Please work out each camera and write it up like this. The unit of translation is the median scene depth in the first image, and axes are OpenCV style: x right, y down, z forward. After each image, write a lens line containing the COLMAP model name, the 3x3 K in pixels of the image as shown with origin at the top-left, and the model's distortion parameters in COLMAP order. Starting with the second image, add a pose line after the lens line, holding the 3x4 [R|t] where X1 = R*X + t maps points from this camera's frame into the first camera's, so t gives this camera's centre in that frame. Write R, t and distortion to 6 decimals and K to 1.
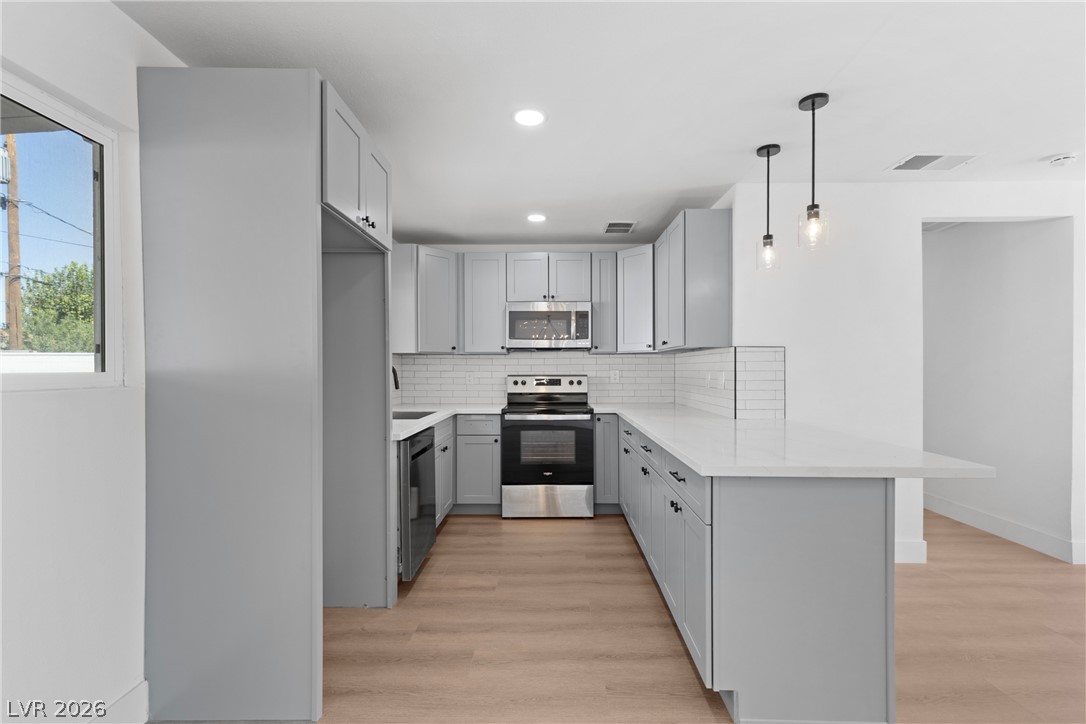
lens RADIAL K [[486.2, 0, 547.3], [0, 486.2, 369.1], [0, 0, 1]] dist [0.006549, -0.000846]
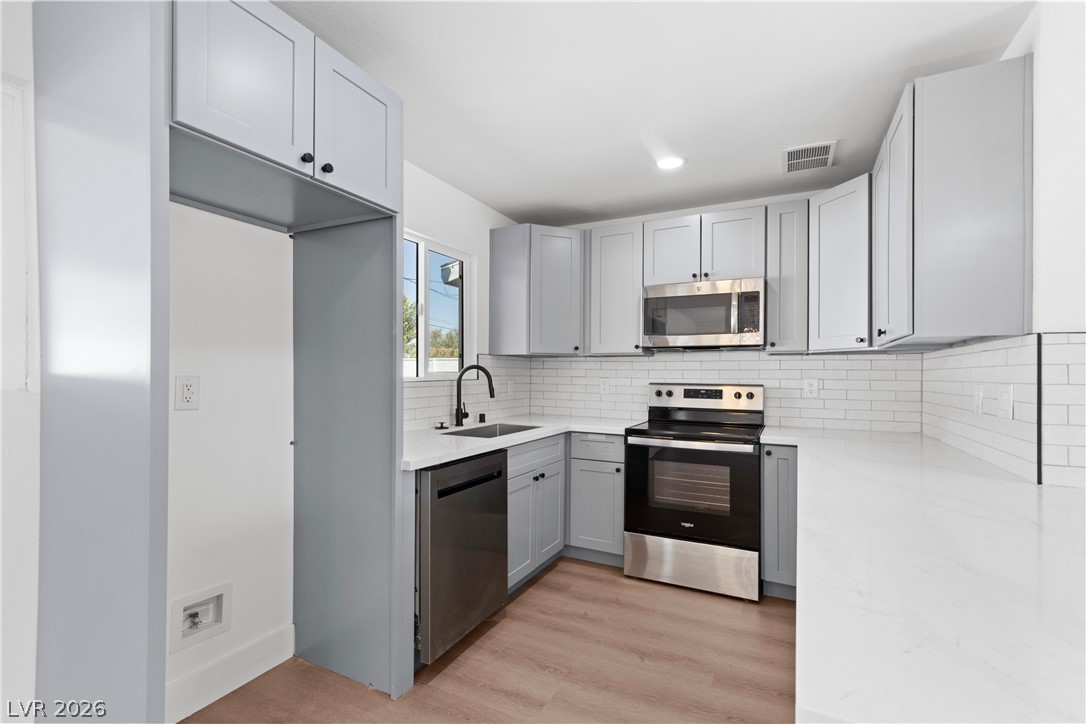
lens RADIAL K [[486.2, 0, 547.3], [0, 486.2, 369.1], [0, 0, 1]] dist [0.006549, -0.000846]
pose [[0.895881, 0.005213, -0.444263, 0.128642], [-0.010176, 0.999910, -0.008786, -0.001377], [0.444177, 0.012392, 0.895853, 0.273402]]
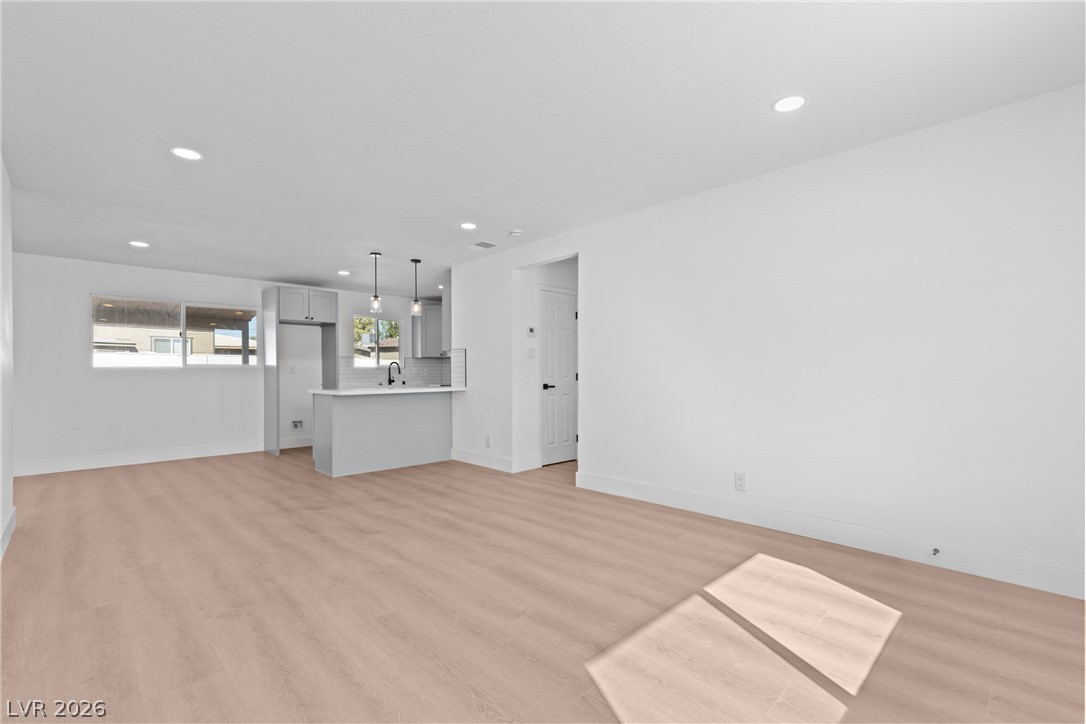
lens RADIAL K [[488.4, 0, 547.0], [0, 488.4, 365.1], [0, 0, 1]] dist [0.009448, -0.000232]
pose [[0.700671, -0.020469, -0.713190, 1.594044], [0.006805, 0.999735, -0.022007, 0.048247], [0.713452, 0.010566, 0.700625, -0.076240]]
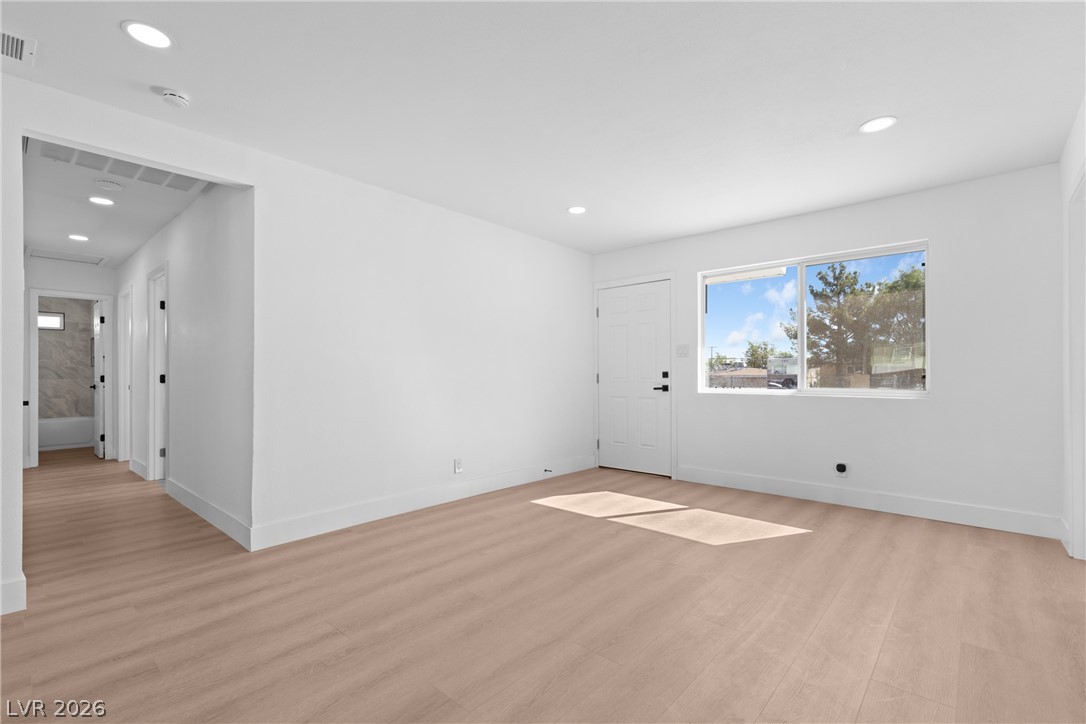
lens RADIAL K [[486.2, 0, 547.3], [0, 486.2, 369.1], [0, 0, 1]] dist [0.006549, -0.000846]
pose [[0.660209, 0.000275, 0.751082, 0.571123], [0.008264, 0.999937, -0.007631, 0.043887], [-0.751037, 0.011245, 0.660165, -0.041994]]
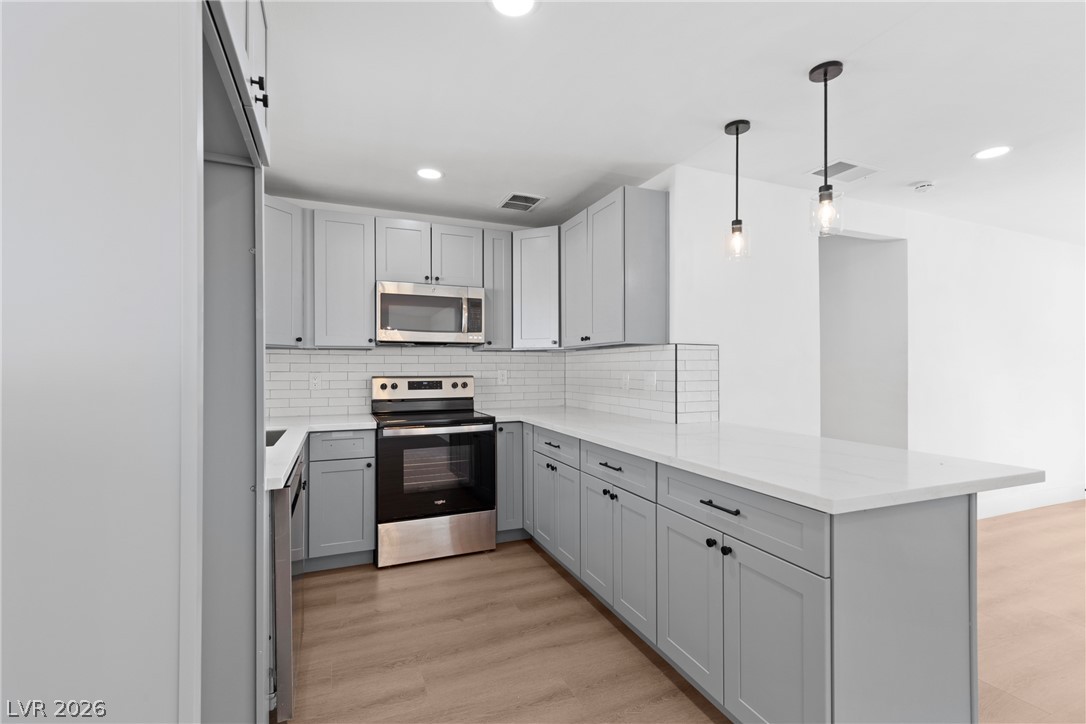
lens RADIAL K [[488.4, 0, 547.0], [0, 488.4, 365.1], [0, 0, 1]] dist [0.009448, -0.000232]
pose [[0.917204, 0.002189, 0.398411, -0.152699], [0.000719, 0.999974, -0.007151, -0.000225], [-0.398417, 0.006846, 0.917179, 0.201947]]
